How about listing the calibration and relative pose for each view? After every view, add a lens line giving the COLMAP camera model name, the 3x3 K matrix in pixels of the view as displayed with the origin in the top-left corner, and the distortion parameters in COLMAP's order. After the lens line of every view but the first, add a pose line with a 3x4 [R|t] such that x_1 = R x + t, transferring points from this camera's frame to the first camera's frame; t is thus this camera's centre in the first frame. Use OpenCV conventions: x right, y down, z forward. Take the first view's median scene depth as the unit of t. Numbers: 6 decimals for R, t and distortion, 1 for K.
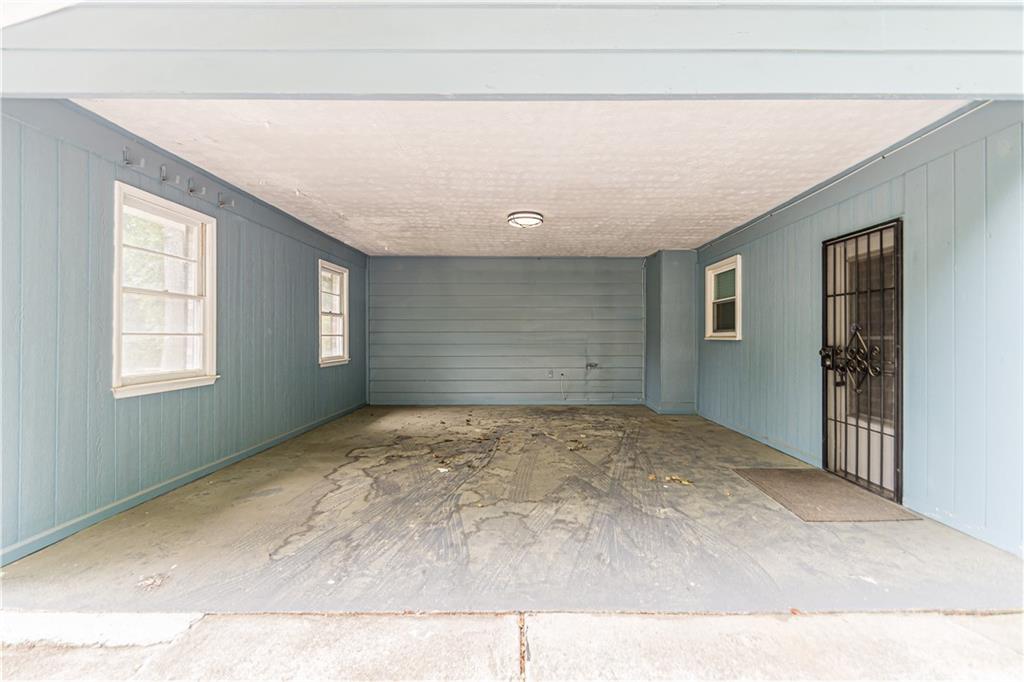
lens RADIAL K [[463.6, 0, 500.4], [0, 463.6, 336.0], [0, 0, 1]] dist [0.000448, -0.000213]
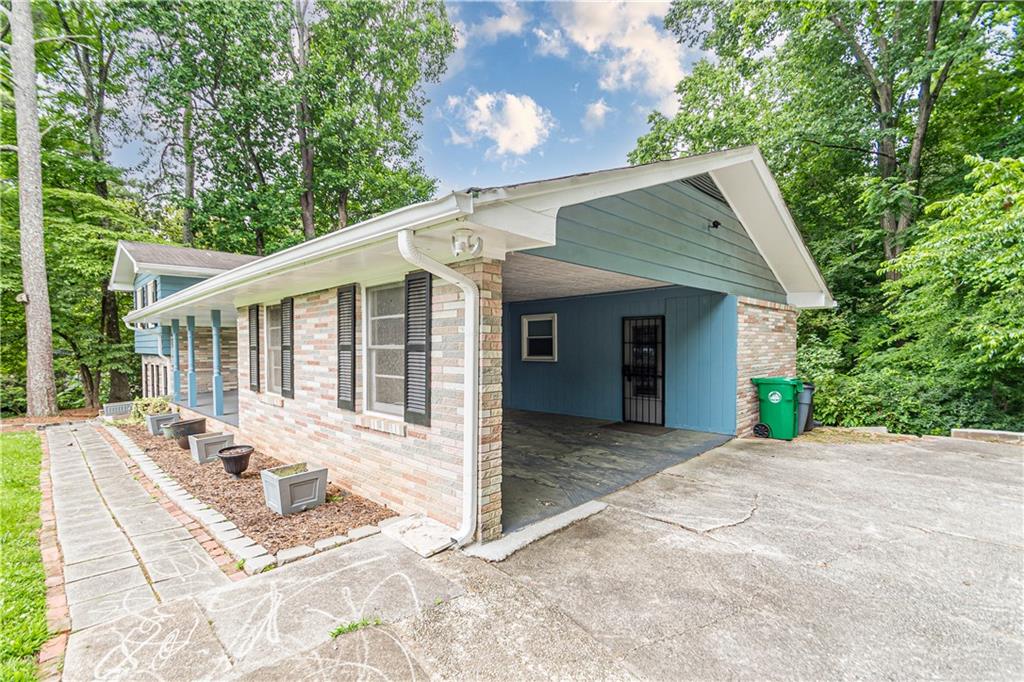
lens RADIAL K [[464.1, 0, 507.6], [0, 464.1, 348.6], [0, 0, 1]] dist [-0.000001, -0.000501]
pose [[0.695678, -0.010241, 0.718281, -1.565450], [0.009266, 0.999943, 0.005282, -0.091412], [-0.718294, 0.002981, 0.695734, -0.163250]]
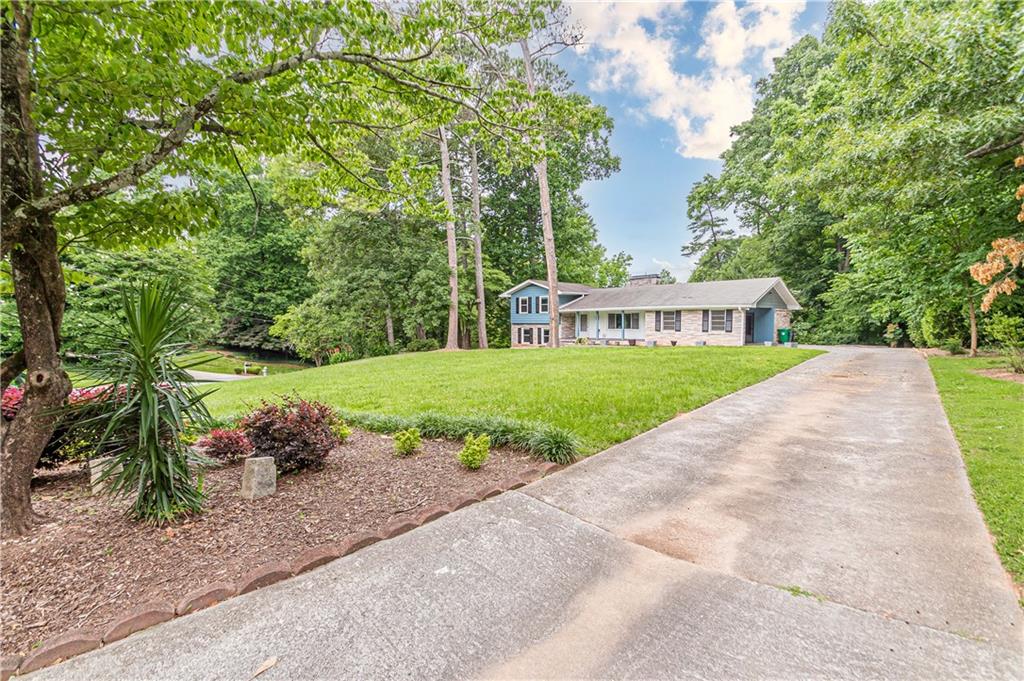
lens RADIAL K [[463.6, 0, 500.4], [0, 463.6, 335.5], [0, 0, 1]] dist [0.000448, -0.000213]
pose [[0.710584, -0.022609, 0.703249, -9.583030], [0.004125, 0.999600, 0.027968, -0.074050], [-0.703601, -0.016973, 0.710393, -2.133353]]
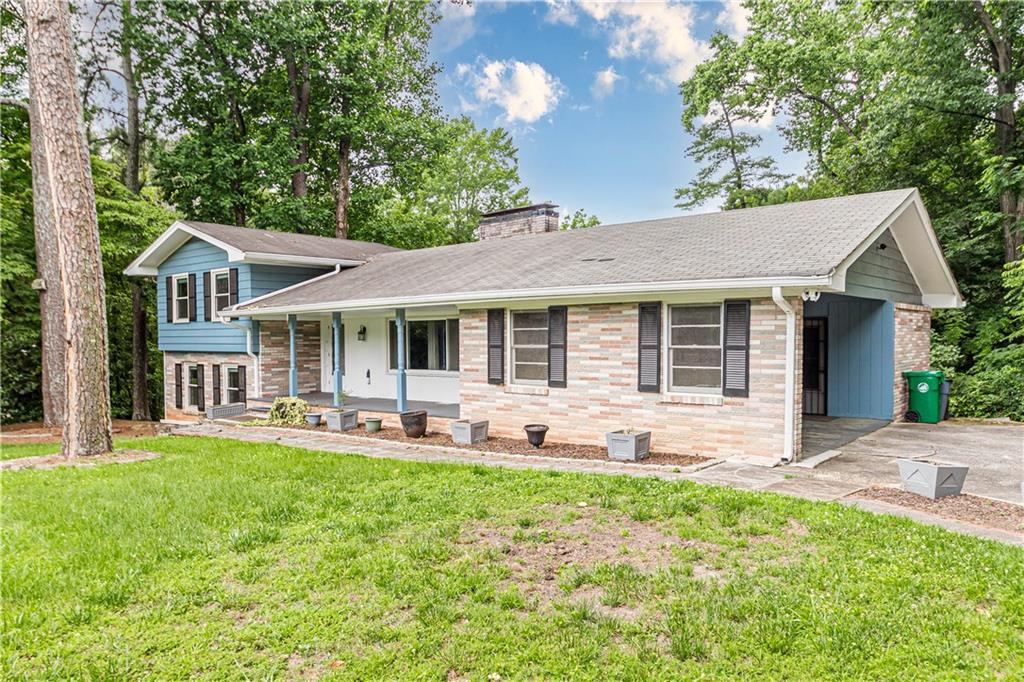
lens RADIAL K [[720.0, 0, 512.0], [0, 720.0, 341.0], [0, 0, 1]] dist [-0.011072, 0.006671]
pose [[0.631127, -0.008540, 0.775632, -3.807367], [0.008526, 0.999955, 0.004073, -0.138730], [-0.775632, 0.004043, 0.631172, -0.304382]]
